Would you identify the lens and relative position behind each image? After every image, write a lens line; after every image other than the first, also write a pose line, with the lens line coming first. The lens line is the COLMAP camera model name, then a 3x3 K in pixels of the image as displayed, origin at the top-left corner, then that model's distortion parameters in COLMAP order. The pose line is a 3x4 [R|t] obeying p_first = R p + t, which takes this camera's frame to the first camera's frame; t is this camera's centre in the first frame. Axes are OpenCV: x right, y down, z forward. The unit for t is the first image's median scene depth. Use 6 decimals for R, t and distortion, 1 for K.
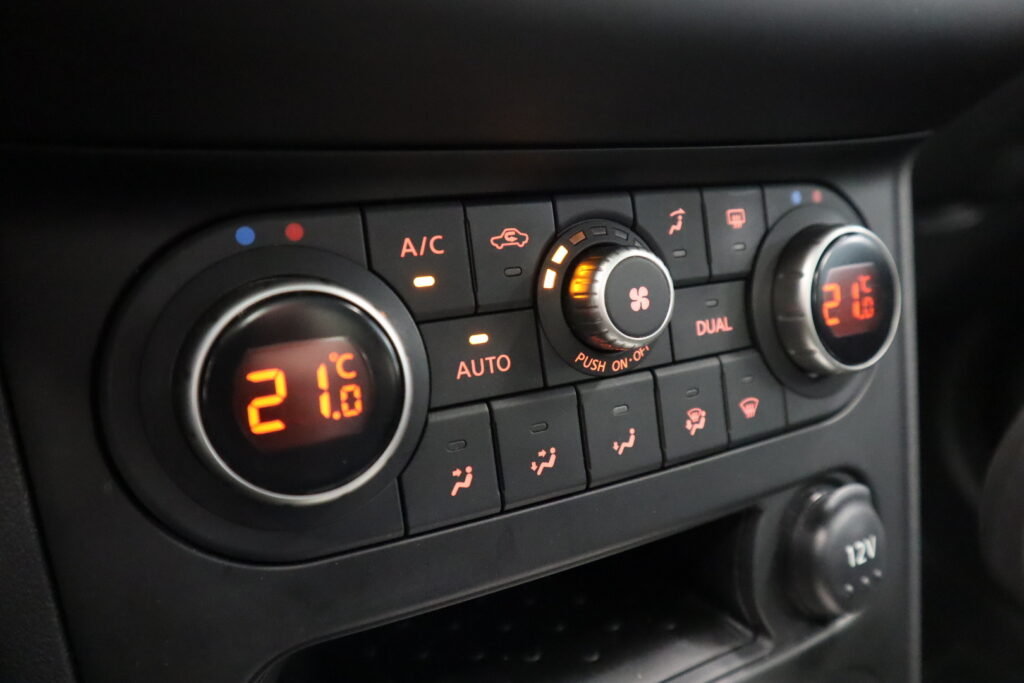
lens RADIAL K [[747.9, 0, 512.0], [0, 747.9, 341.5], [0, 0, 1]] dist [-0.109093, 0.098133]
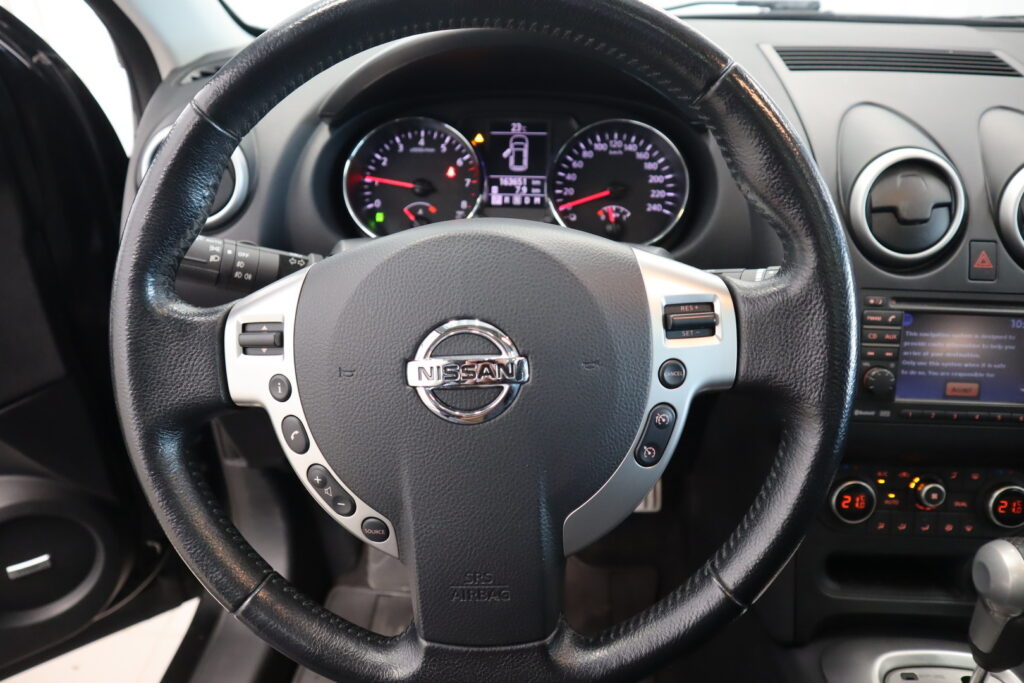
lens RADIAL K [[722.1, 0, 512.0], [0, 722.1, 341.5], [0, 0, 1]] dist [-0.114269, 0.078665]
pose [[0.849698, 0.173843, -0.497787, -0.046760], [-0.171184, 0.983897, 0.051407, -0.692702], [0.498708, 0.041533, 0.865774, -3.545834]]
